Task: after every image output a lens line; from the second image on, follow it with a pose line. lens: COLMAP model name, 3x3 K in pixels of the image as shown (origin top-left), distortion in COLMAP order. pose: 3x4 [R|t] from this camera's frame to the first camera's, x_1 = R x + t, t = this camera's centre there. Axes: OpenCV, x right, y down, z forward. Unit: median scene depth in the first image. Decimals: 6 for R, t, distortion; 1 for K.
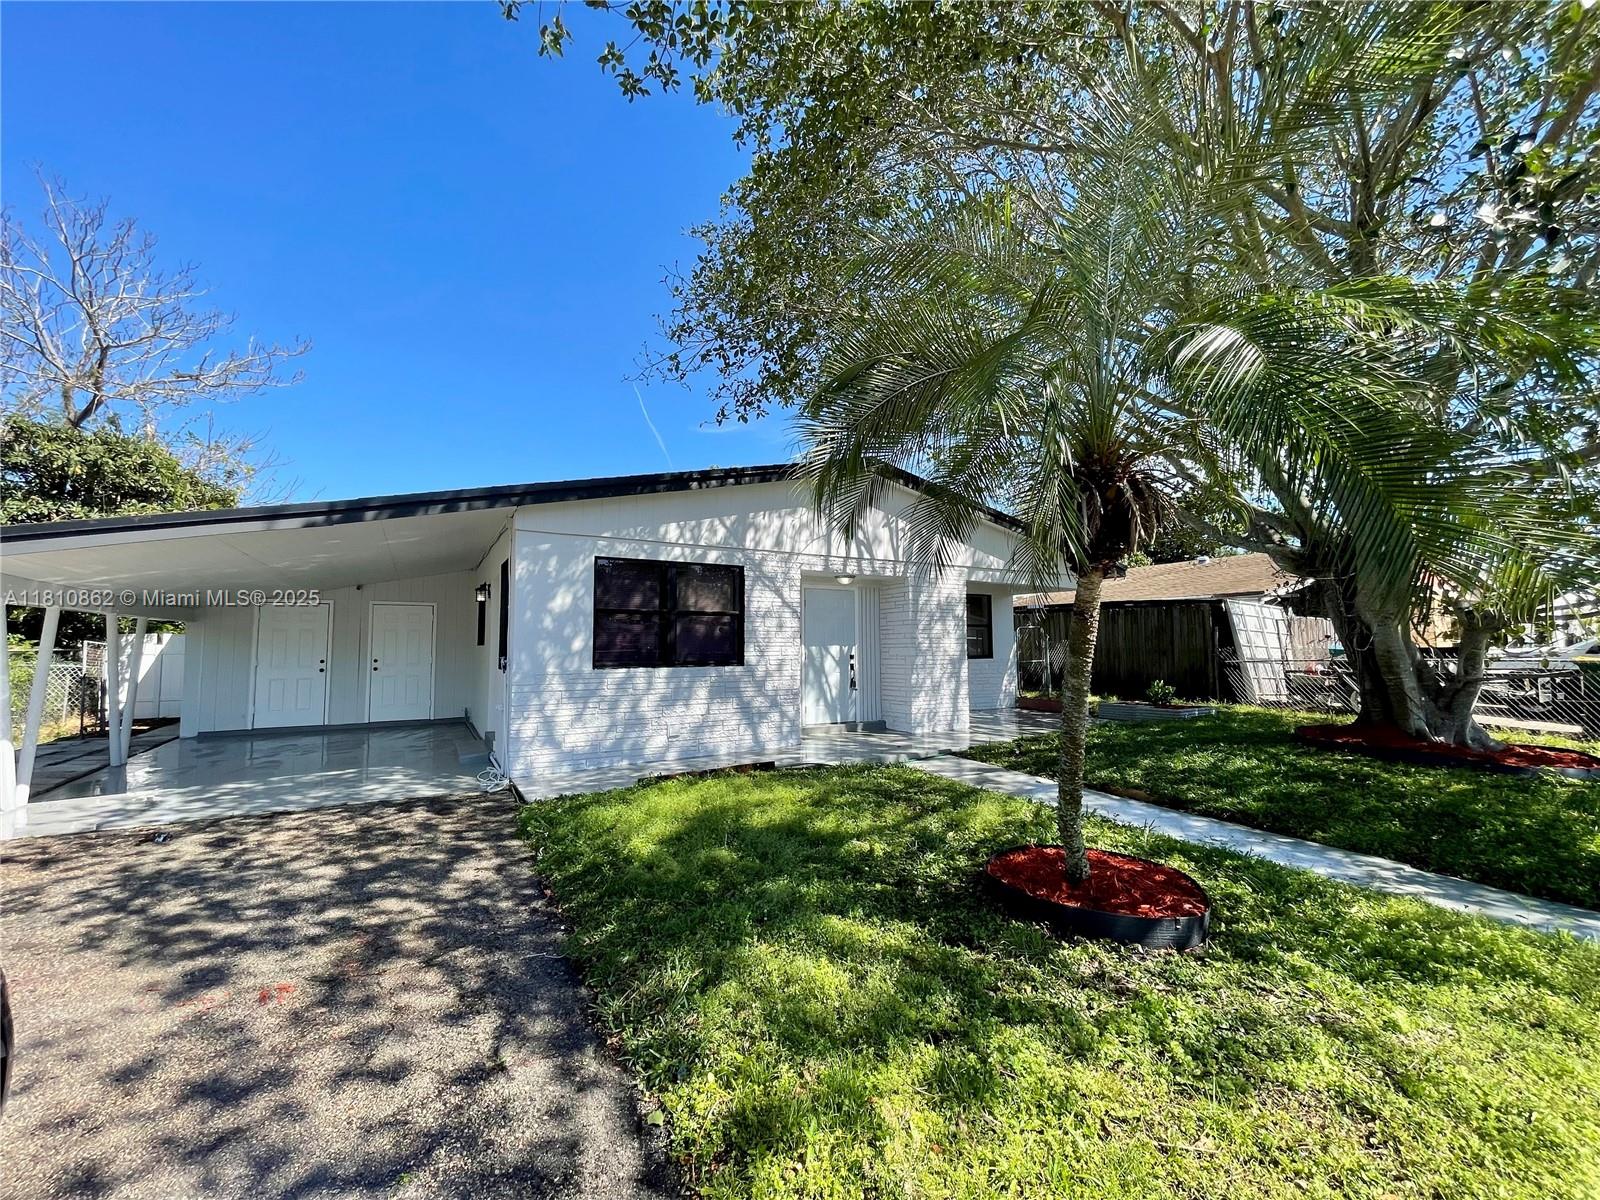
lens RADIAL K [[648.8, 0, 804.9], [0, 648.8, 604.6], [0, 0, 1]] dist [-0.006013, -0.000224]
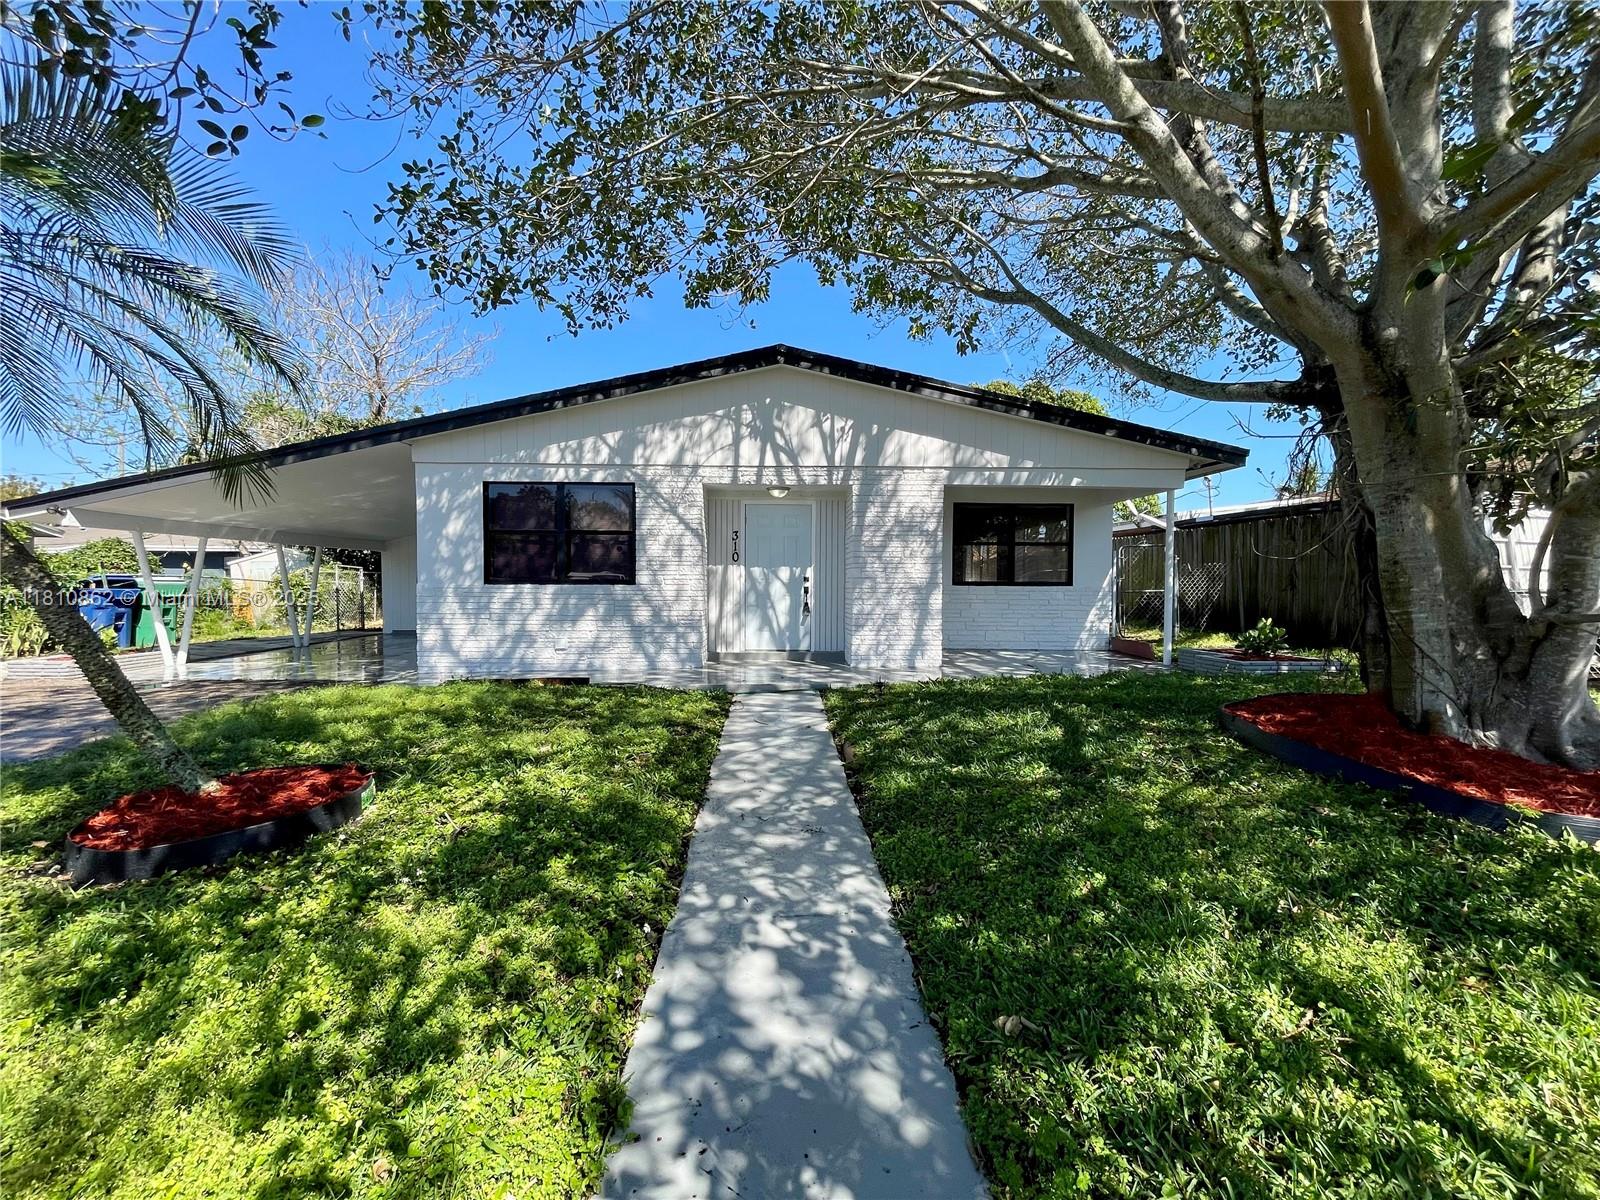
lens RADIAL K [[648.0, 0, 800.0], [0, 648.0, 600.0], [0, 0, 1]] dist [-0.001767, -0.003705]
pose [[0.874207, 0.026233, -0.484844, 0.562635], [0.025547, 0.994671, 0.099880, 0.020932], [0.484881, -0.099702, 0.868878, 0.254834]]
